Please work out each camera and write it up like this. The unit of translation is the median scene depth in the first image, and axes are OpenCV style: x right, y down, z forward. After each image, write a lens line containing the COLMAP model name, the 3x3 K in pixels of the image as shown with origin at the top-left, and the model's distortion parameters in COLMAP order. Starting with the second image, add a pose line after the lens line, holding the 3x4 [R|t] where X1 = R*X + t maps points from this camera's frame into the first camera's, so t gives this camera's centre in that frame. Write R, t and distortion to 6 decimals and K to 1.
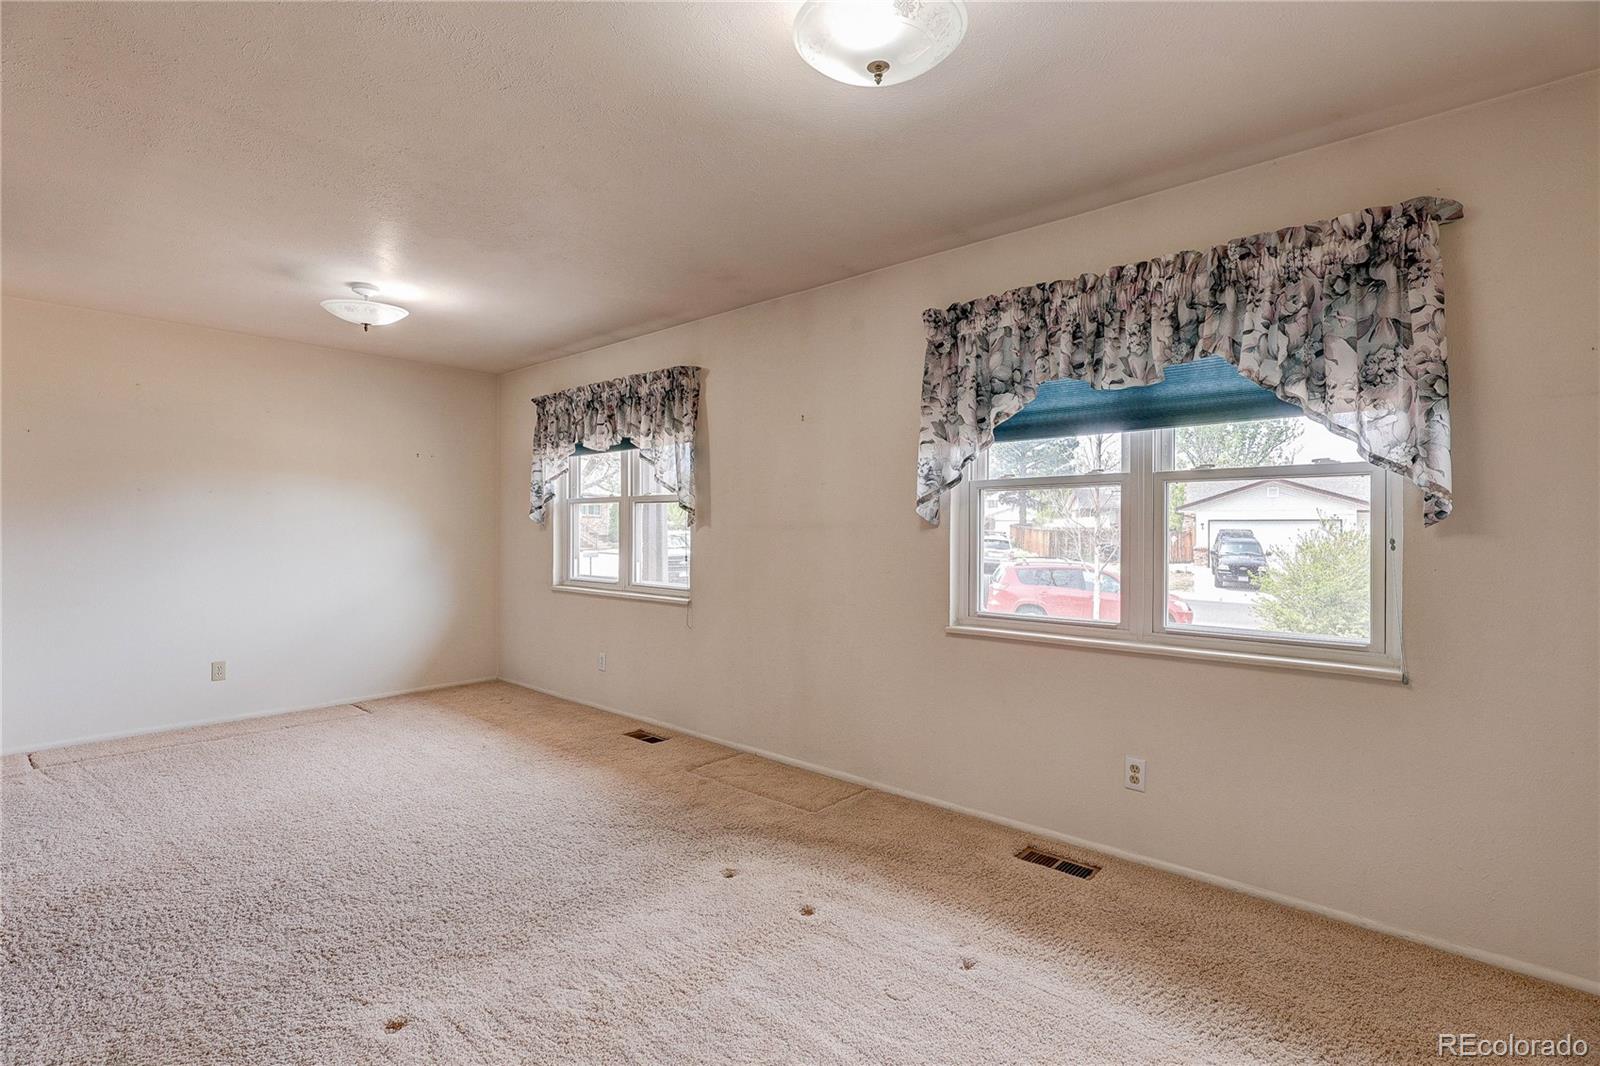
lens RADIAL K [[738.0, 0, 793.5], [0, 738.0, 529.2], [0, 0, 1]] dist [-0.003041, 0.000183]
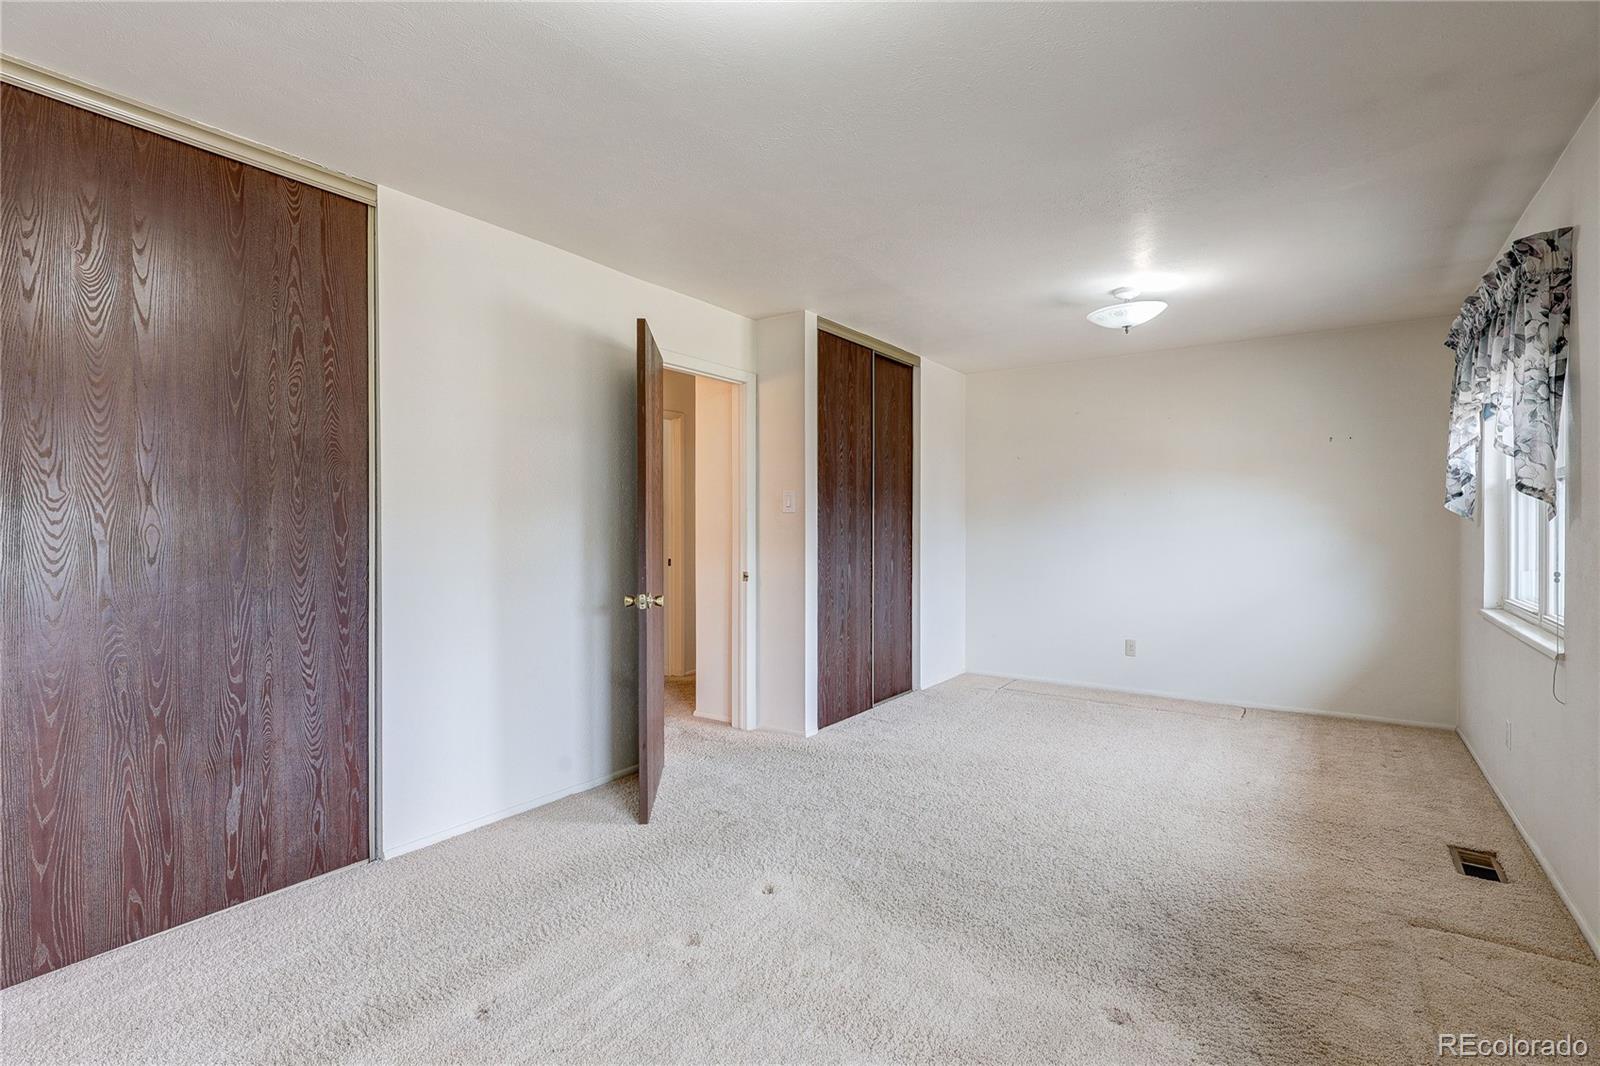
lens RADIAL K [[738.0, 0, 796.3], [0, 738.0, 528.8], [0, 0, 1]] dist [-0.003041, 0.000183]
pose [[0.129177, 0.002905, -0.991617, 0.346098], [0.001231, 0.999994, 0.003090, 0.000232], [0.991621, -0.001619, 0.129172, 0.372344]]
